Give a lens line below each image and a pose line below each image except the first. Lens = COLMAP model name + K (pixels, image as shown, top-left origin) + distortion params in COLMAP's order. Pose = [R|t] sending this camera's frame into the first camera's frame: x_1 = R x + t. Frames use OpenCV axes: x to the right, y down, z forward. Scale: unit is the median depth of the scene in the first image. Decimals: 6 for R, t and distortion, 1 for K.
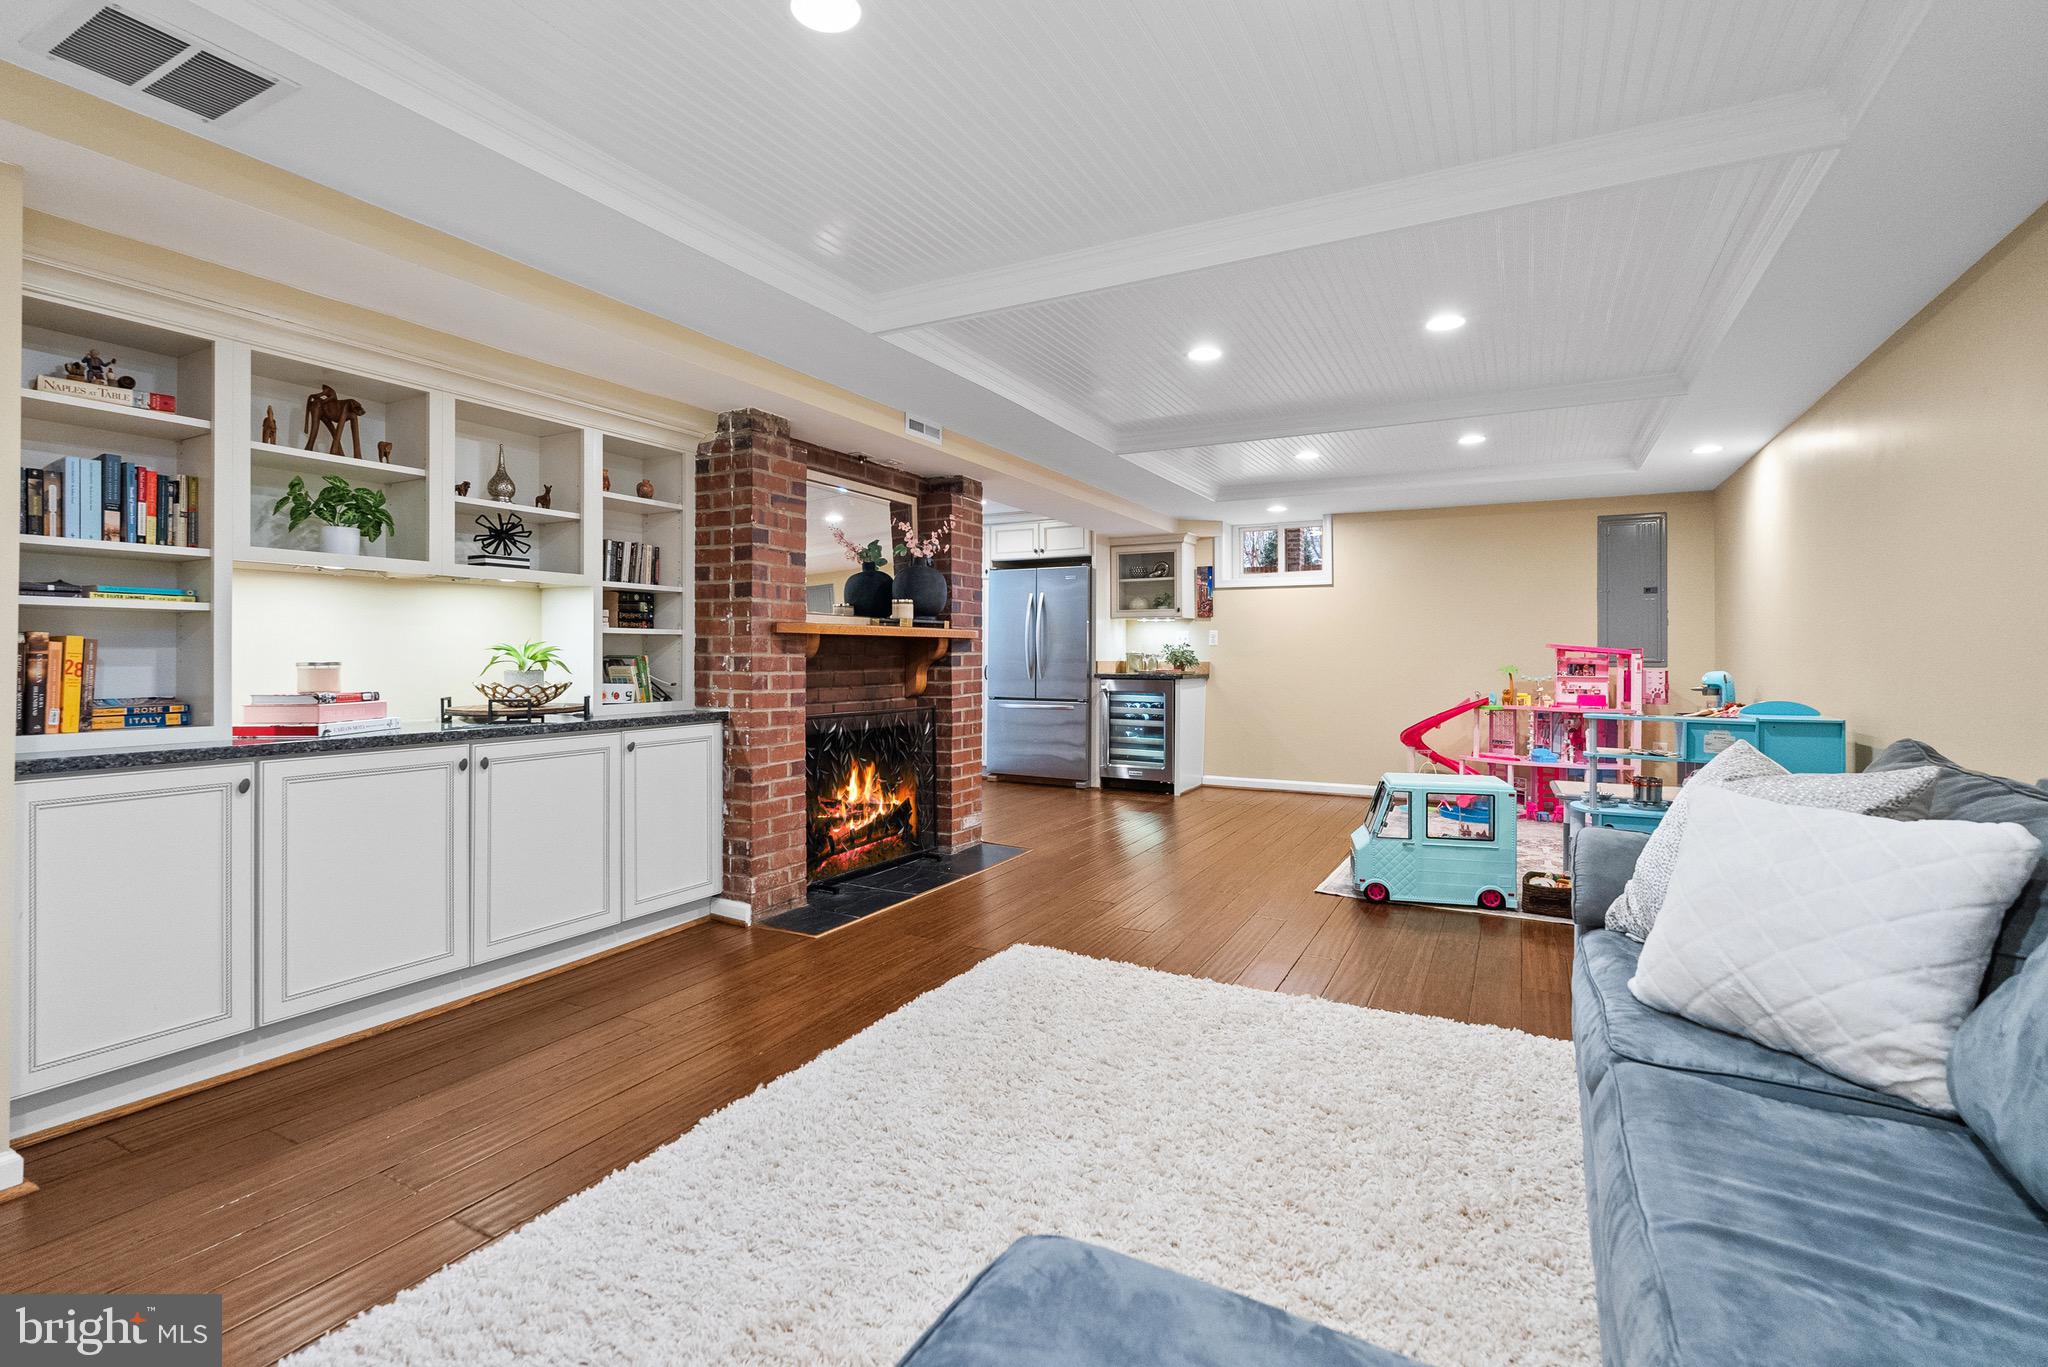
lens RADIAL K [[943.1, 0, 1019.8], [0, 943.1, 652.4], [0, 0, 1]] dist [-0.000554, 0.000052]
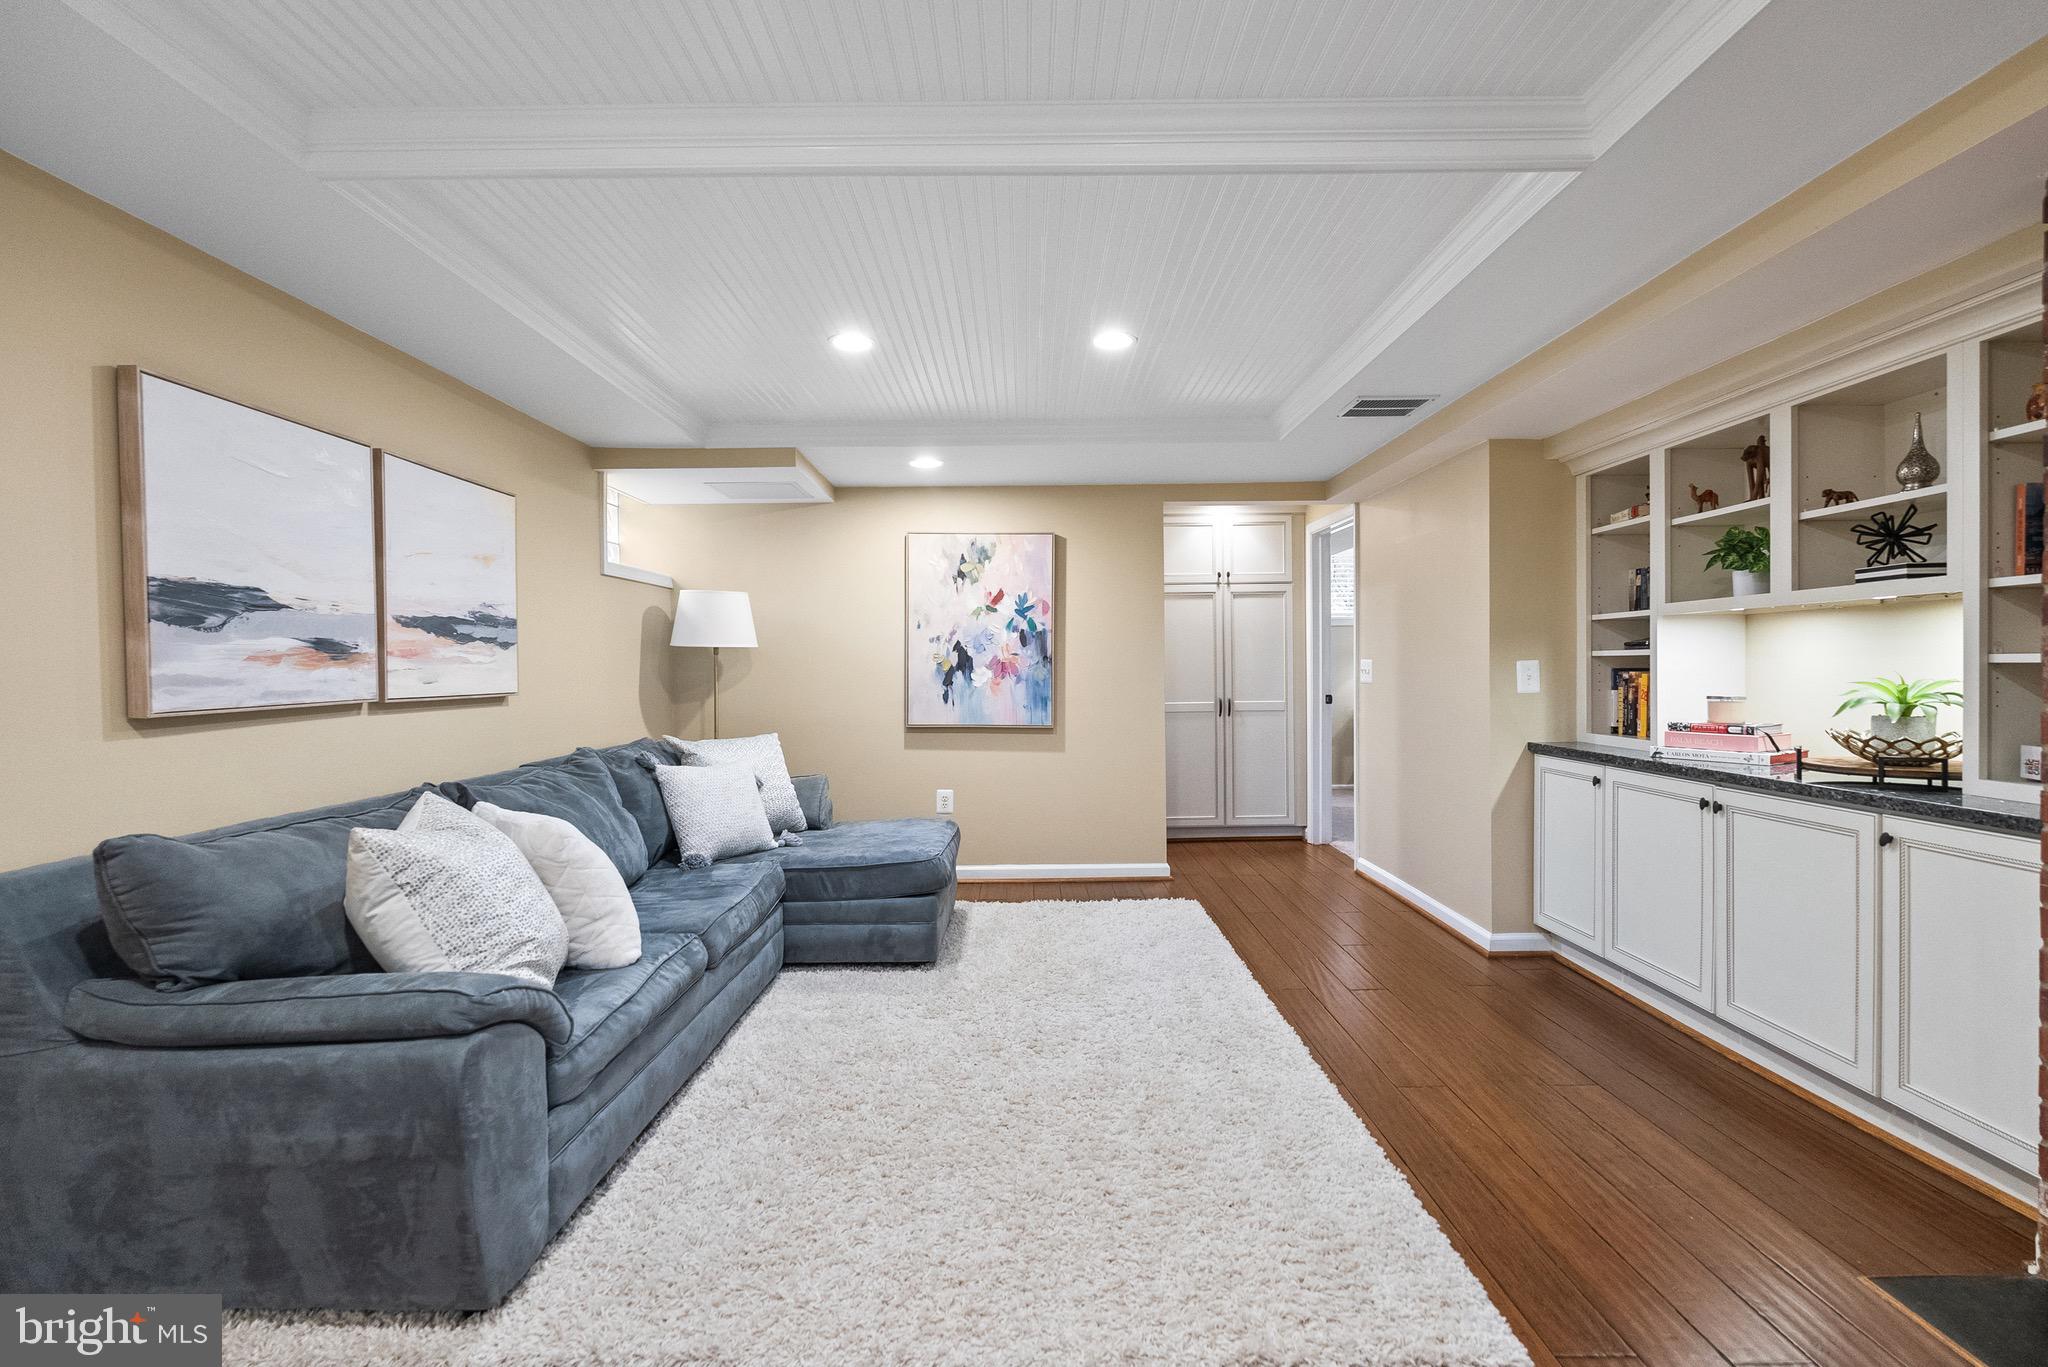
lens RADIAL K [[963.2, 0, 1025.7], [0, 963.2, 675.5], [0, 0, 1]] dist [-0.004010, -0.000119]
pose [[-0.882034, 0.013152, -0.471003, 0.364644], [0.011695, 0.999913, 0.006020, -0.020890], [0.471041, -0.000199, -0.882111, 1.117608]]
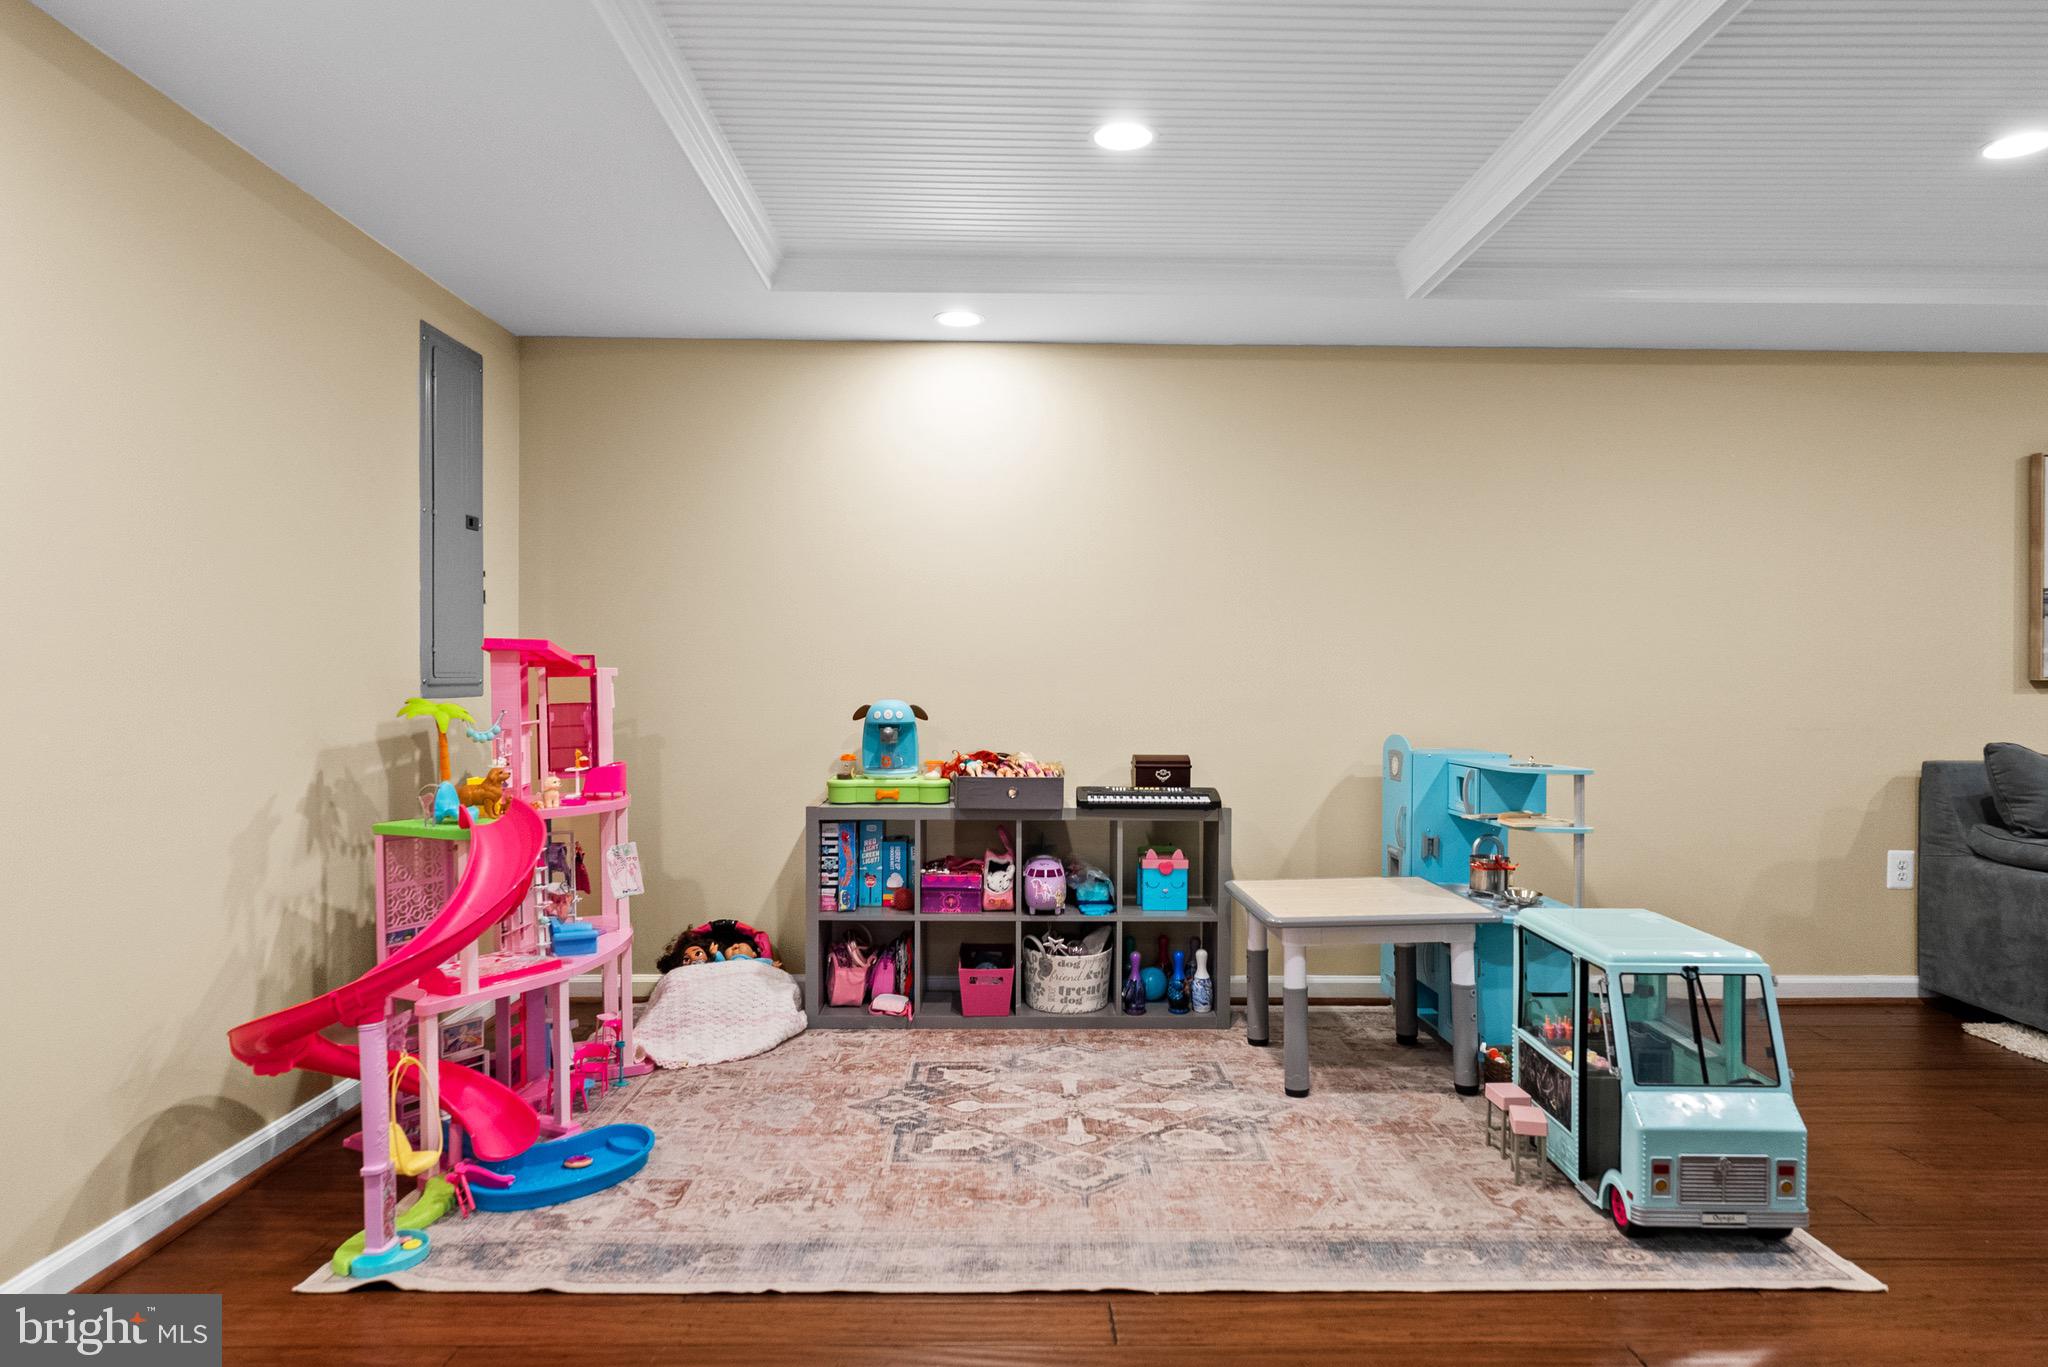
lens RADIAL K [[1234.0, 0, 1024.0], [0, 1234.0, 683.5], [0, 0, 1]] dist [-0.002397, -0.002625]
pose [[-0.480597, -0.011531, 0.876866, 0.045191], [-0.010642, 0.999917, 0.007316, 0.004276], [-0.876877, -0.005816, -0.480679, 1.673537]]
